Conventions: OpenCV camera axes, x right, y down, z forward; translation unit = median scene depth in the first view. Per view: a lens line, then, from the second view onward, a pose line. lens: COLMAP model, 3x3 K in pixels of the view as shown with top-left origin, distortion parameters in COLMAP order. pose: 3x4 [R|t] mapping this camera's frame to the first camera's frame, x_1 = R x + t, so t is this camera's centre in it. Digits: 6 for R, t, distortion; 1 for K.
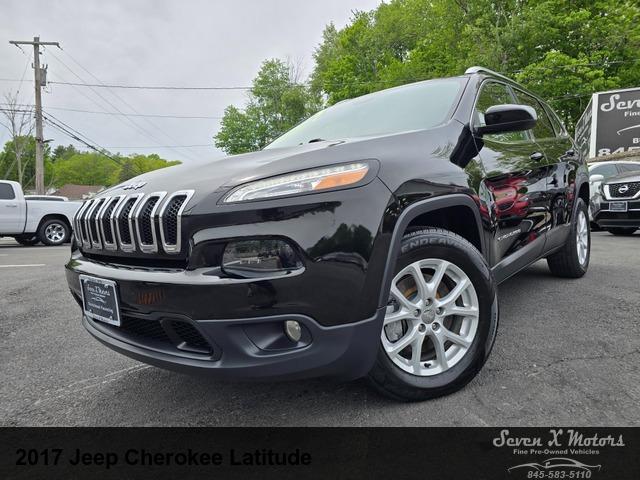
lens RADIAL K [[432.9, 0, 320.8], [0, 432.9, 233.3], [0, 0, 1]] dist [0.067208, -0.058621]
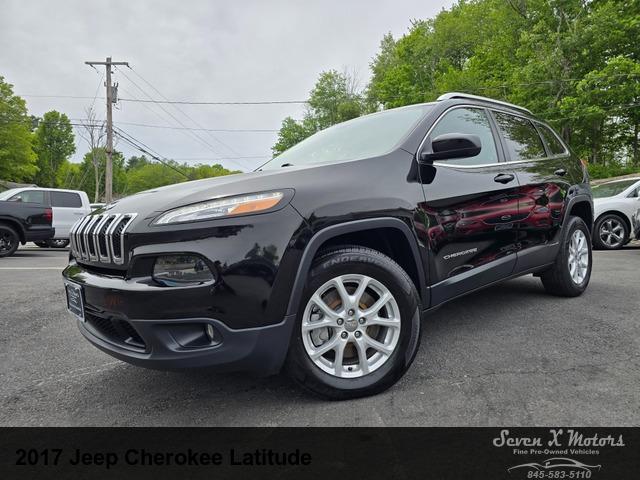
lens RADIAL K [[432.9, 0, 324.7], [0, 432.9, 238.1], [0, 0, 1]] dist [0.067208, -0.058621]
pose [[0.992691, 0.019597, -0.119085, 0.241314], [-0.020865, 0.999738, -0.009404, -0.018269], [0.118869, 0.011820, 0.992840, -0.100658]]
